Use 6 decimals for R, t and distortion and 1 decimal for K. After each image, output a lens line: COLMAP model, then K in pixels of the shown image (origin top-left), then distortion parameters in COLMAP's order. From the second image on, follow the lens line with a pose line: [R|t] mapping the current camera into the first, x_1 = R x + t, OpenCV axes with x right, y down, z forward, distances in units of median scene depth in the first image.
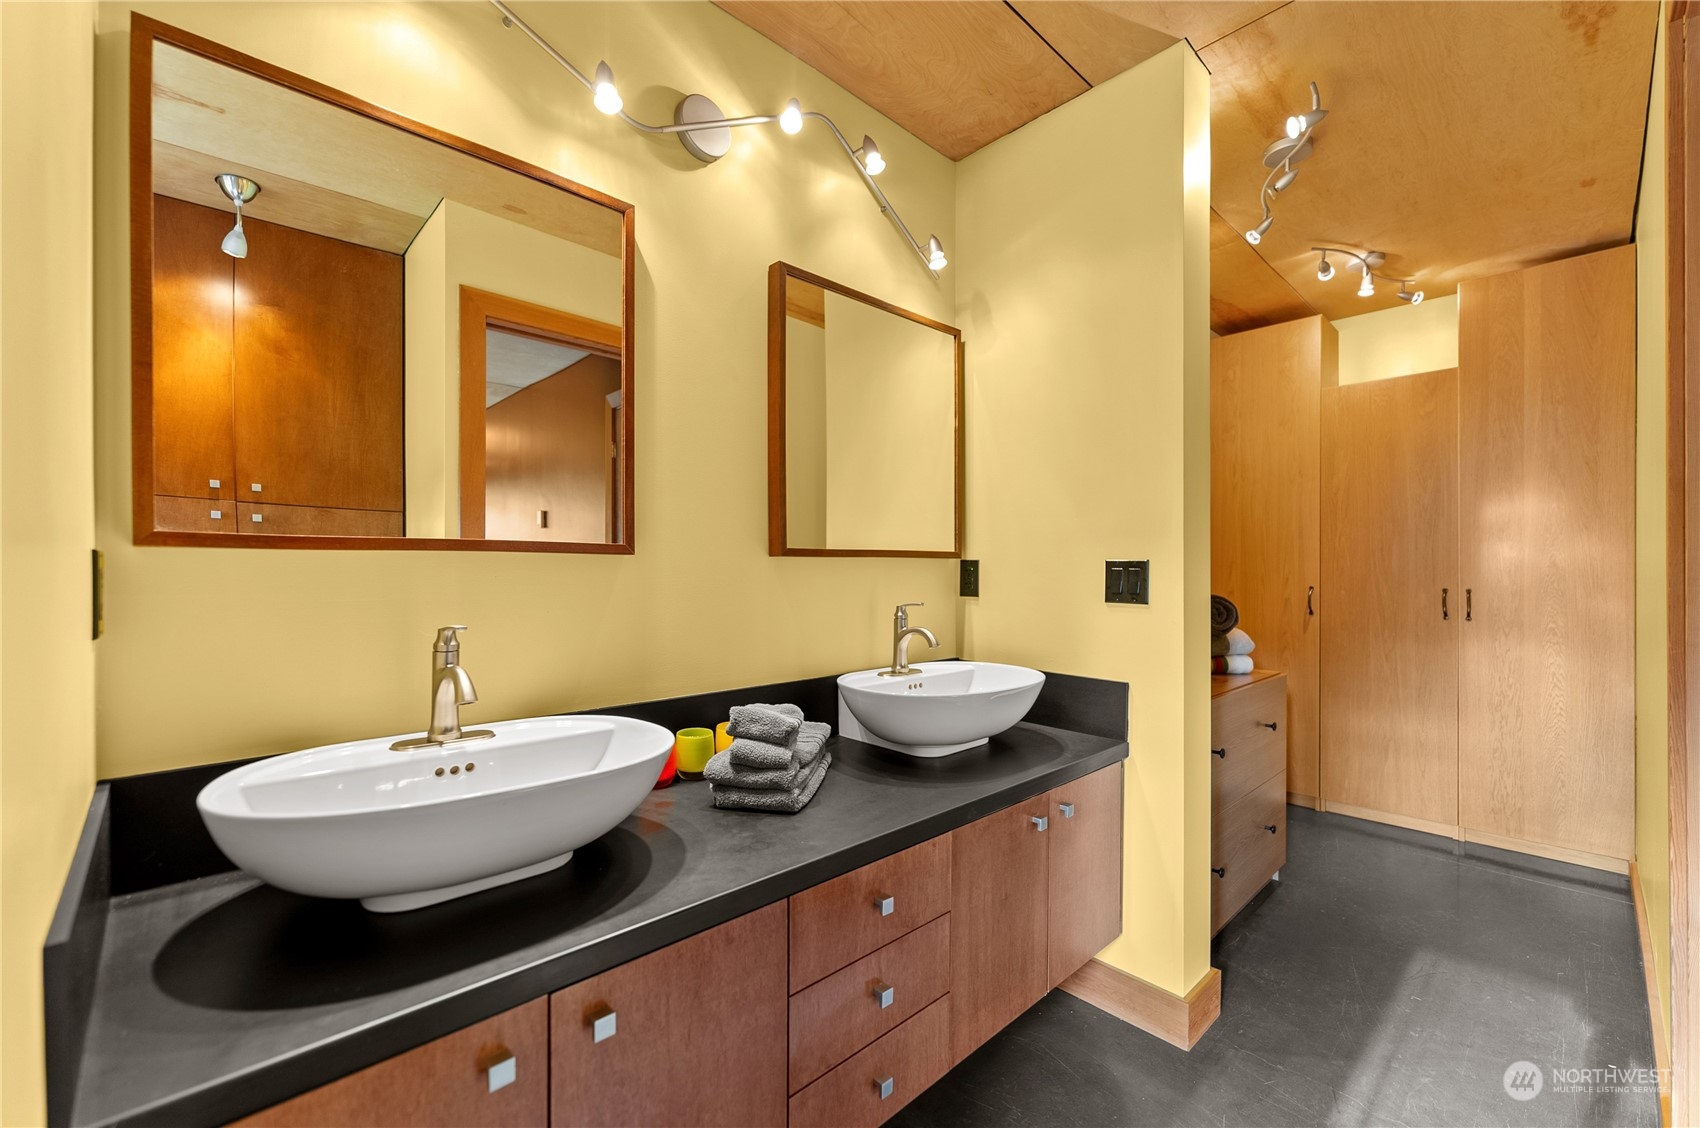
lens RADIAL K [[697.8, 0, 847.4], [0, 697.8, 562.4], [0, 0, 1]] dist [-0.005305, 0.000113]
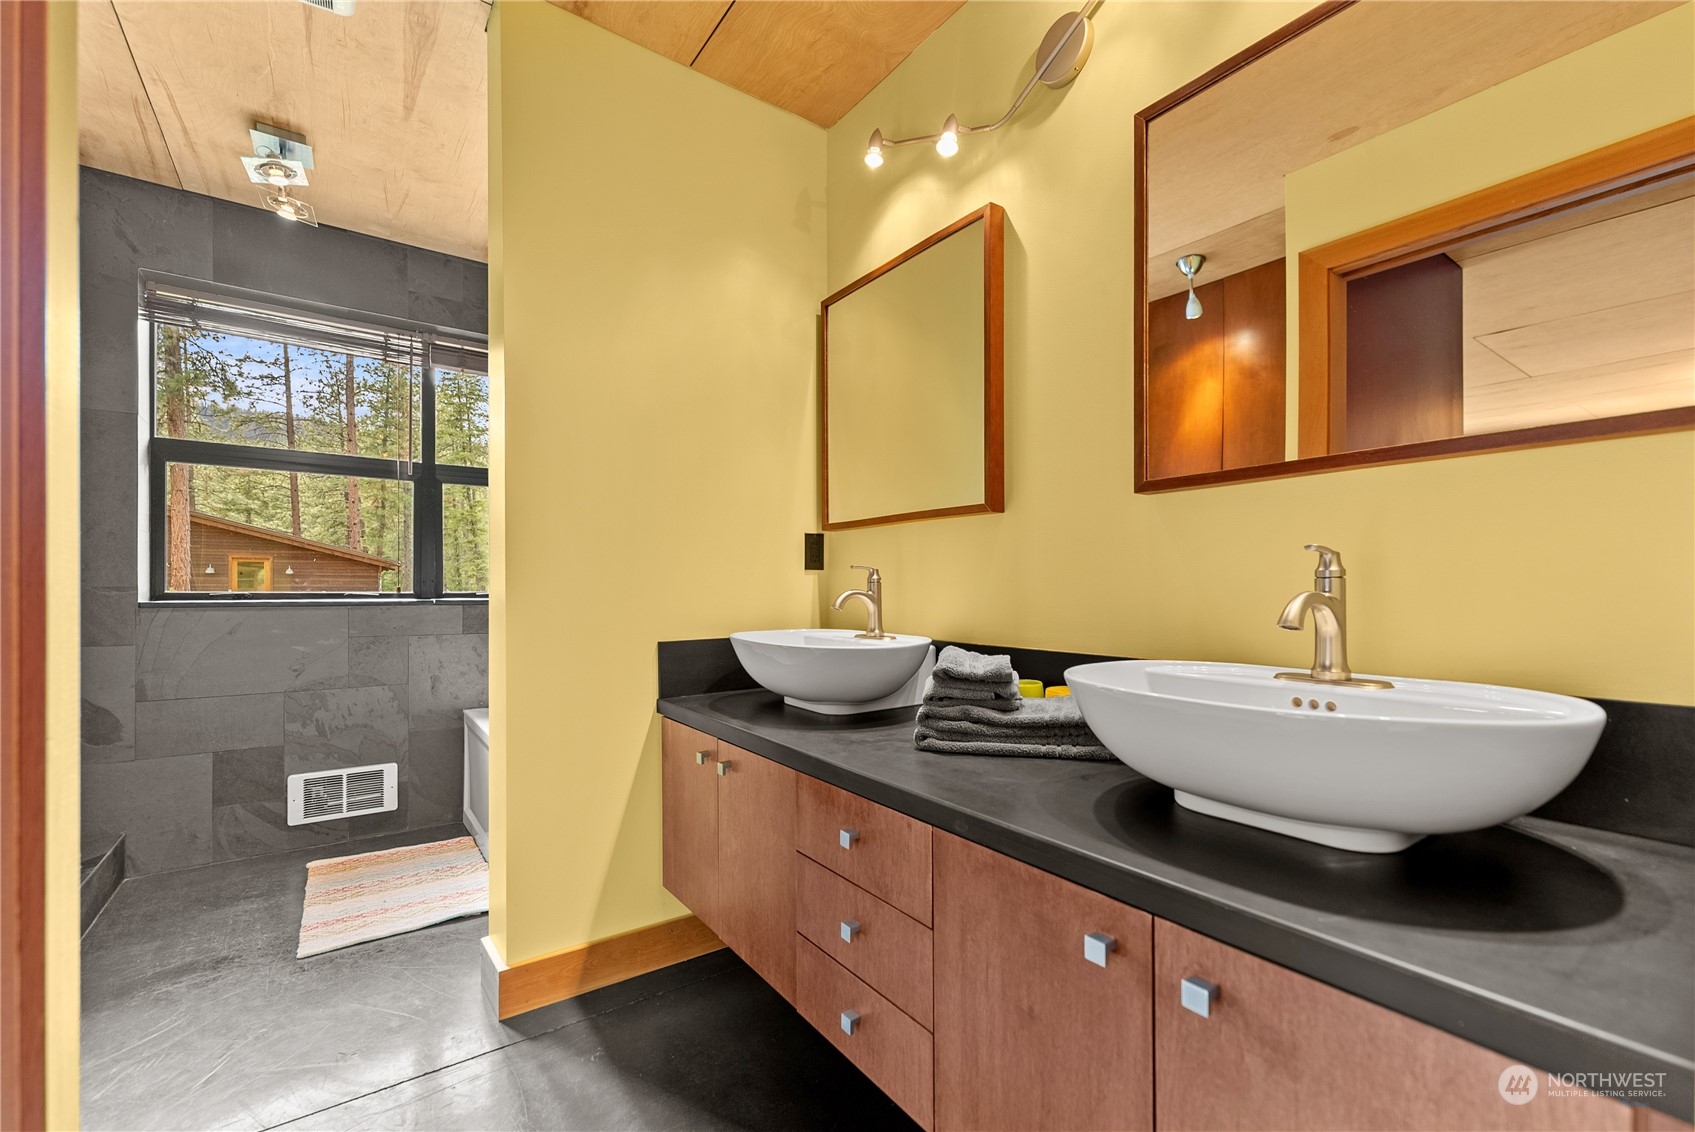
lens RADIAL K [[695.7, 0, 874.7], [0, 695.7, 594.2], [0, 0, 1]] dist [0.002010, -0.000808]
pose [[-0.100499, 0.007544, -0.994909, 0.894082], [0.003471, 0.999968, 0.007232, 0.120992], [0.994931, -0.002726, -0.100522, 0.990680]]
